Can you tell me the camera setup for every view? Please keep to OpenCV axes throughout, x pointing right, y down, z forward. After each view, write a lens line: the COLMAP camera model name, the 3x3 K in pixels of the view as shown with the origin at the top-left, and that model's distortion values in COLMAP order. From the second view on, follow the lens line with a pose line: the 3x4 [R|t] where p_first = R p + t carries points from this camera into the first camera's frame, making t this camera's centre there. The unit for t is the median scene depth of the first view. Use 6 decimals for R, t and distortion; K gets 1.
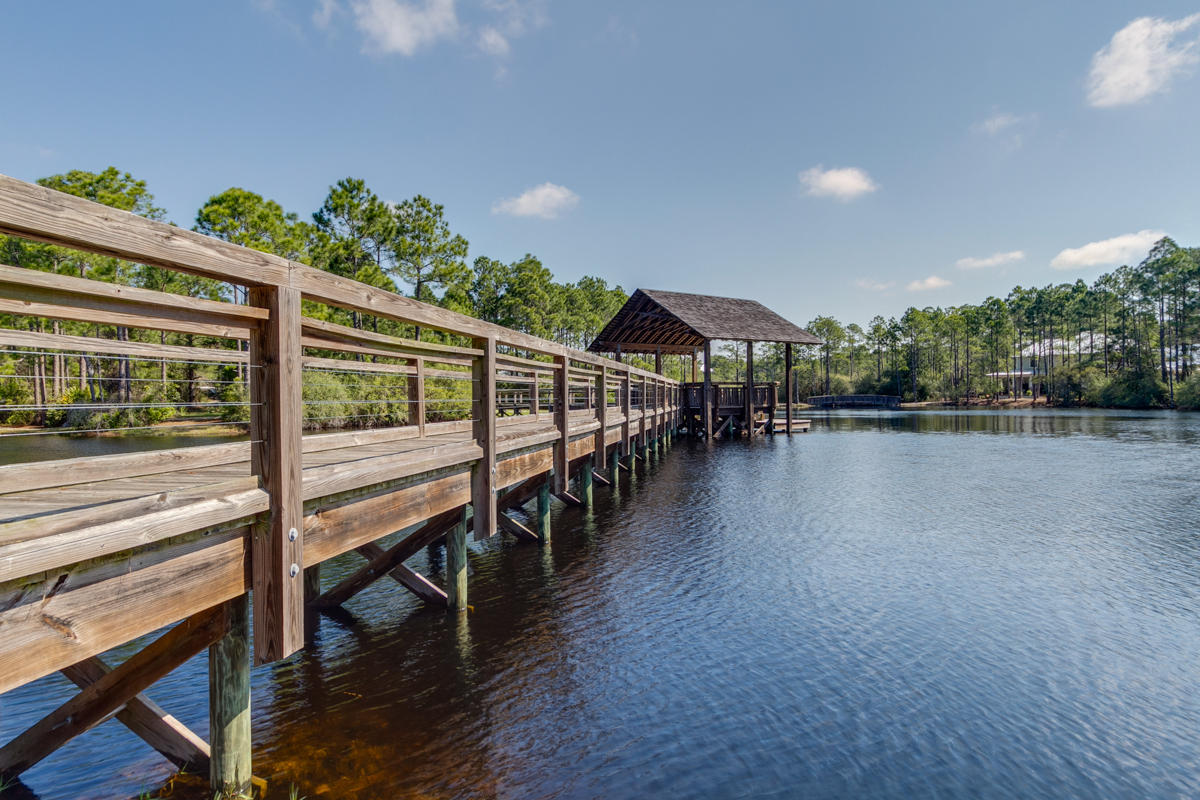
lens RADIAL K [[654.2, 0, 600.0], [0, 654.2, 400.0], [0, 0, 1]] dist [0.000707, -0.000350]
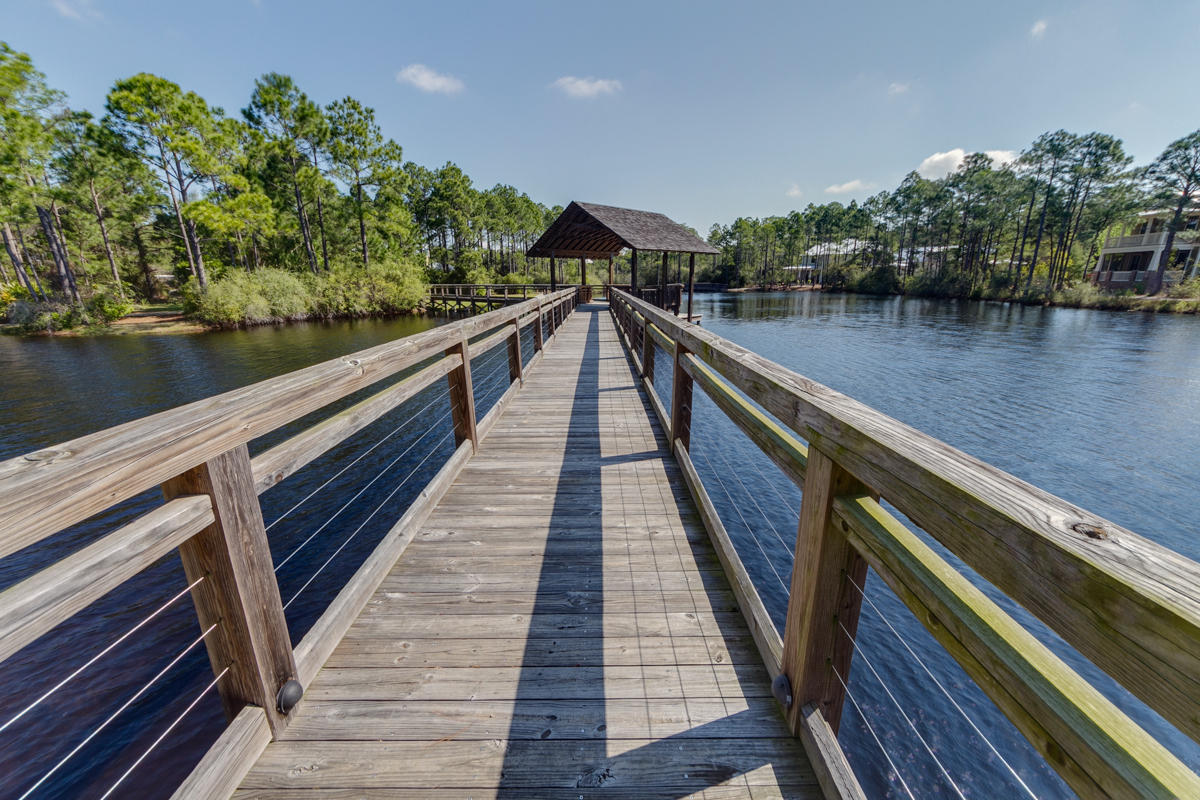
lens RADIAL K [[459.6, 0, 594.8], [0, 459.6, 405.4], [0, 0, 1]] dist [-0.001428, -0.000468]
pose [[0.983666, -0.044948, 0.174302, -0.033834], [-0.001433, 0.966336, 0.257279, -0.018683], [-0.179999, -0.253327, 0.950487, 0.085623]]
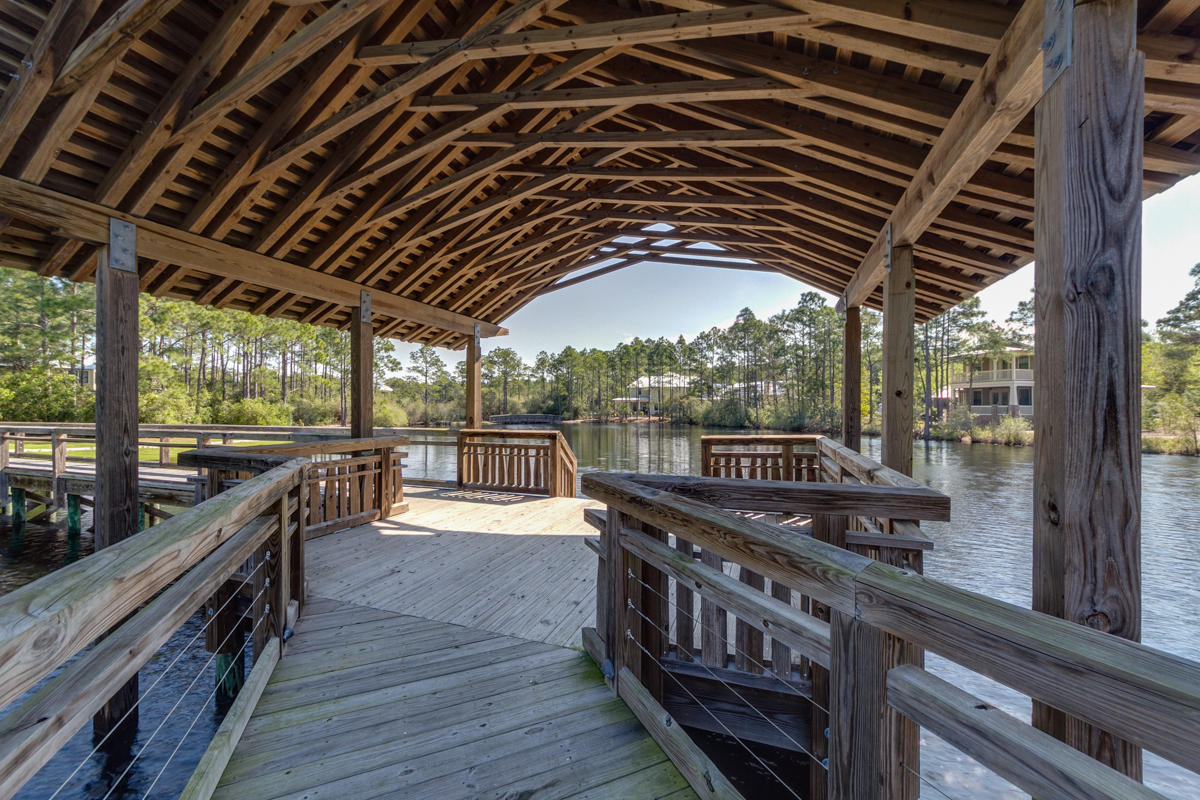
lens RADIAL K [[459.6, 0, 594.8], [0, 459.6, 405.4], [0, 0, 1]] dist [-0.001428, -0.000468]
pose [[0.829945, 0.016209, 0.557609, 0.048811], [-0.007560, 0.999813, -0.017811, -0.025927], [-0.557794, 0.010567, 0.829912, 0.612243]]
